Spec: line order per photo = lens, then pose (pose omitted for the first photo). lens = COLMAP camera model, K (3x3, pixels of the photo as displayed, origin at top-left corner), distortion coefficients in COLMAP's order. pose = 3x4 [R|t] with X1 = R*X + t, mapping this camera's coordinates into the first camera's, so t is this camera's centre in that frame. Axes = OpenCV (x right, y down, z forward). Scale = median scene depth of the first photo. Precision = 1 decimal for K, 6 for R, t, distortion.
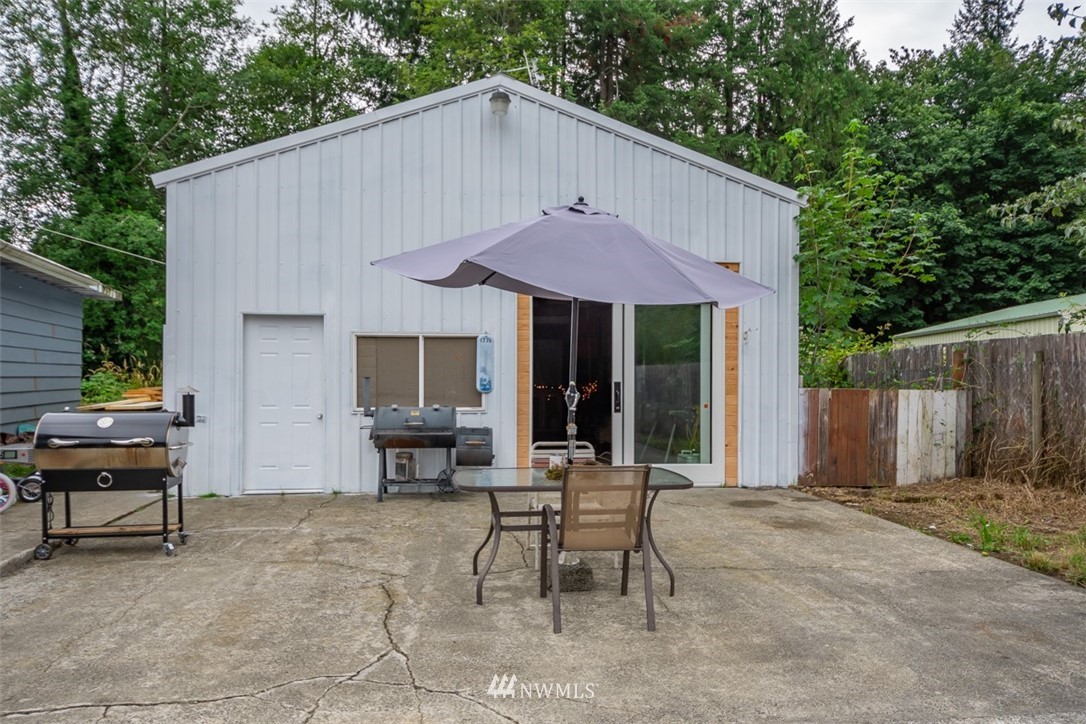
lens RADIAL K [[738.7, 0, 542.5], [0, 738.7, 372.7], [0, 0, 1]] dist [0.012175, -0.013708]
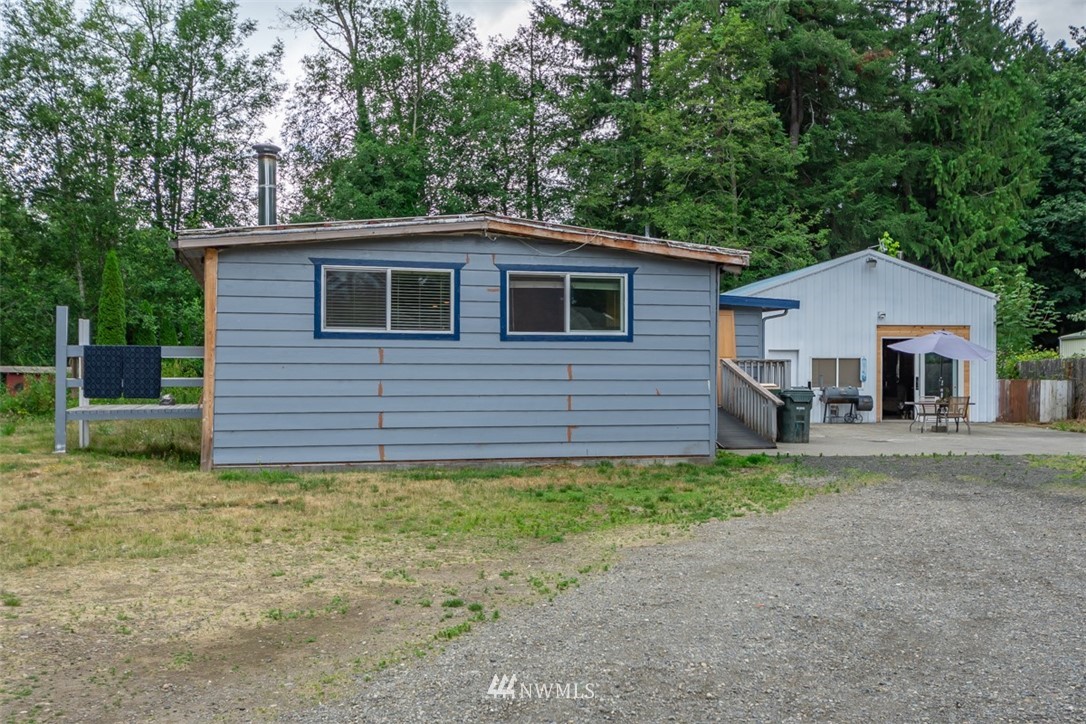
lens RADIAL K [[1026.8, 0, 541.4], [0, 1026.8, 357.4], [0, 0, 1]] dist [0.008005, 0.000000]
pose [[0.998638, -0.002578, -0.052116, -0.878959], [0.002560, 0.999997, -0.000404, -0.048842], [0.052117, 0.000270, 0.998641, -2.217943]]
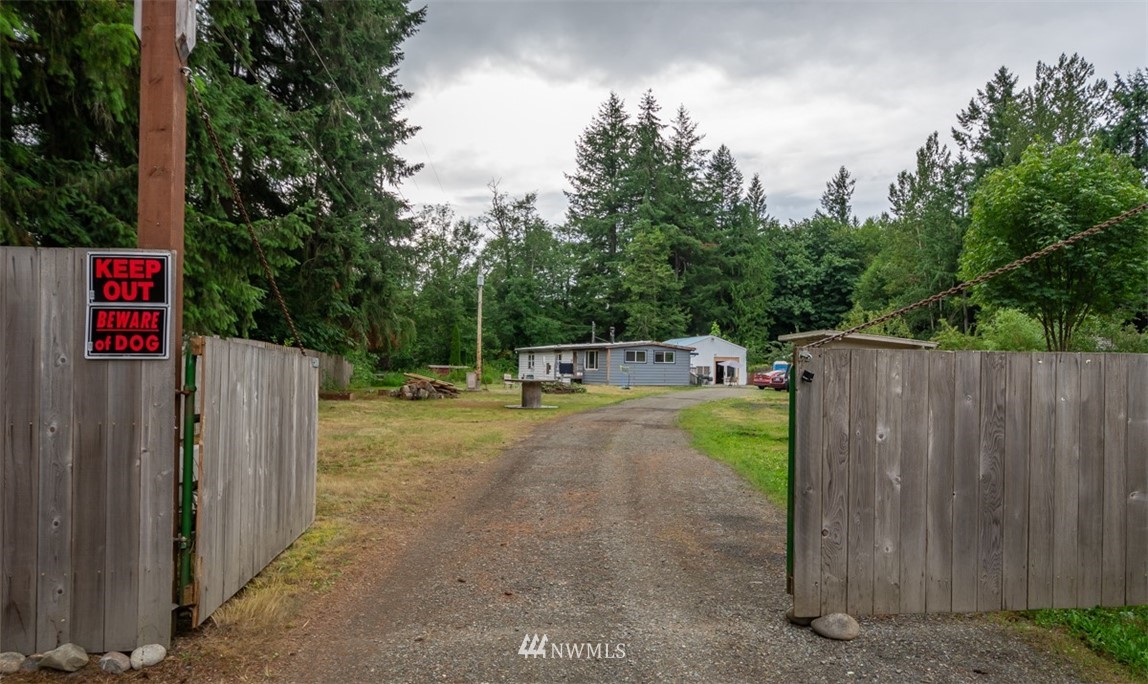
lens RADIAL K [[792.2, 0, 574.9], [0, 792.2, 344.6], [0, 0, 1]] dist [-0.006907, -0.000305]
pose [[0.993278, 0.013950, 0.114912, -2.477584], [-0.012047, 0.999779, -0.017232, -0.115956], [-0.115127, 0.015731, 0.993226, -7.290579]]
